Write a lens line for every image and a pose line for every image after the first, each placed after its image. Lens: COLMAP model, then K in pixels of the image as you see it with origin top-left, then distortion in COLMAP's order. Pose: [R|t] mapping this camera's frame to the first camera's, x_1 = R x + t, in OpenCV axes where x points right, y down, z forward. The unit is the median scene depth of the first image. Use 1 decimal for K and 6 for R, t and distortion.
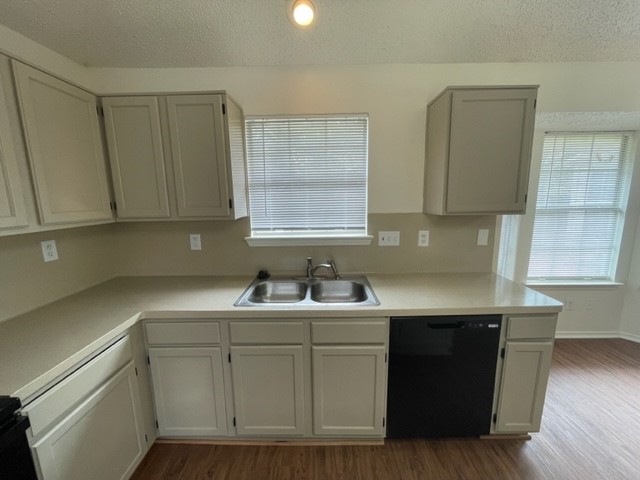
lens RADIAL K [[258.7, 0, 321.8], [0, 258.7, 240.6], [0, 0, 1]] dist [-0.003282, -0.000388]
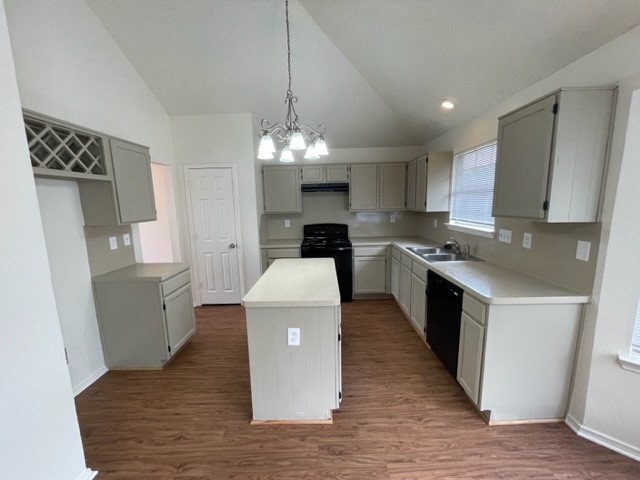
lens RADIAL K [[258.7, 0, 320.0], [0, 258.7, 242.3], [0, 0, 1]] dist [-0.003282, -0.000388]
pose [[-0.010245, 0.170587, -0.985289, 1.873235], [-0.139929, 0.975401, 0.170330, -0.081196], [0.990108, 0.139616, 0.013877, 0.178696]]
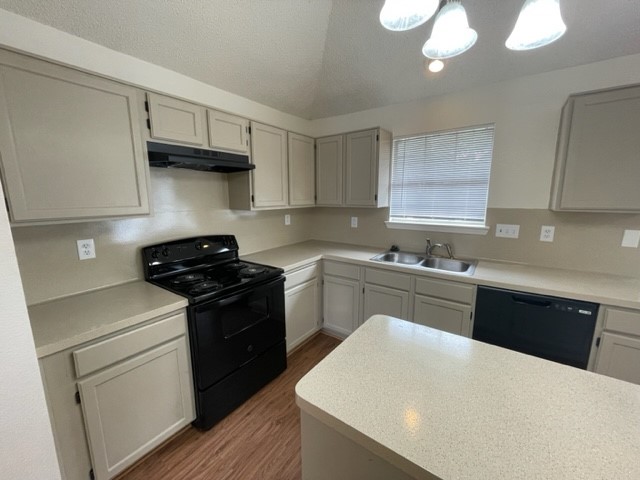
lens RADIAL K [[258.7, 0, 320.6], [0, 258.7, 240.9], [0, 0, 1]] dist [-0.003282, -0.000388]
pose [[0.817482, 0.109612, -0.565427, 0.304212], [-0.101649, 0.993771, 0.045688, 0.085592], [0.566913, 0.020126, 0.823532, -0.501914]]
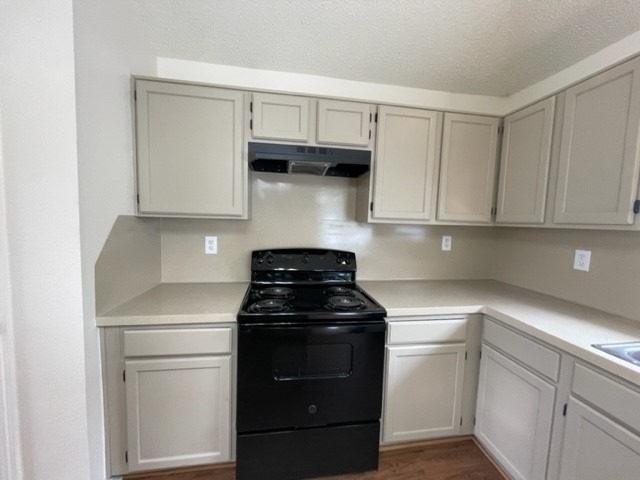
lens RADIAL K [[258.7, 0, 321.9], [0, 258.7, 240.0], [0, 0, 1]] dist [-0.003282, -0.000388]
pose [[0.160493, 0.096042, -0.982353, 0.197027], [-0.194440, 0.978829, 0.063931, 0.063966], [0.967696, 0.180748, 0.175769, 0.104130]]
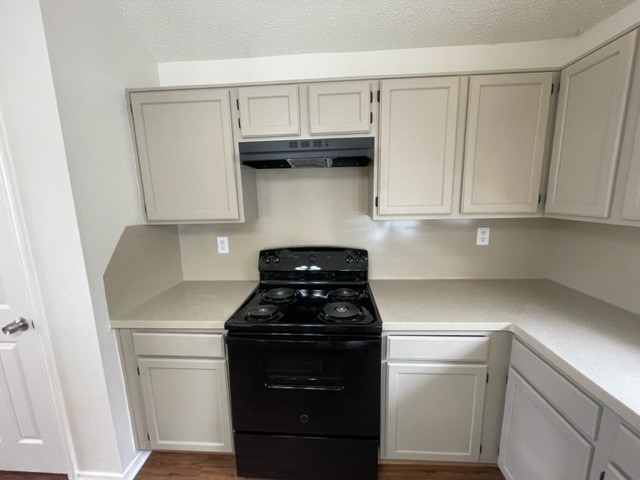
lens RADIAL K [[258.7, 0, 322.0], [0, 258.7, 240.0], [0, 0, 1]] dist [-0.003282, -0.000388]
pose [[-0.057175, 0.183426, -0.981369, 0.120906], [-0.140814, 0.971669, 0.189817, -0.061697], [0.988384, 0.149043, -0.029727, 0.324048]]
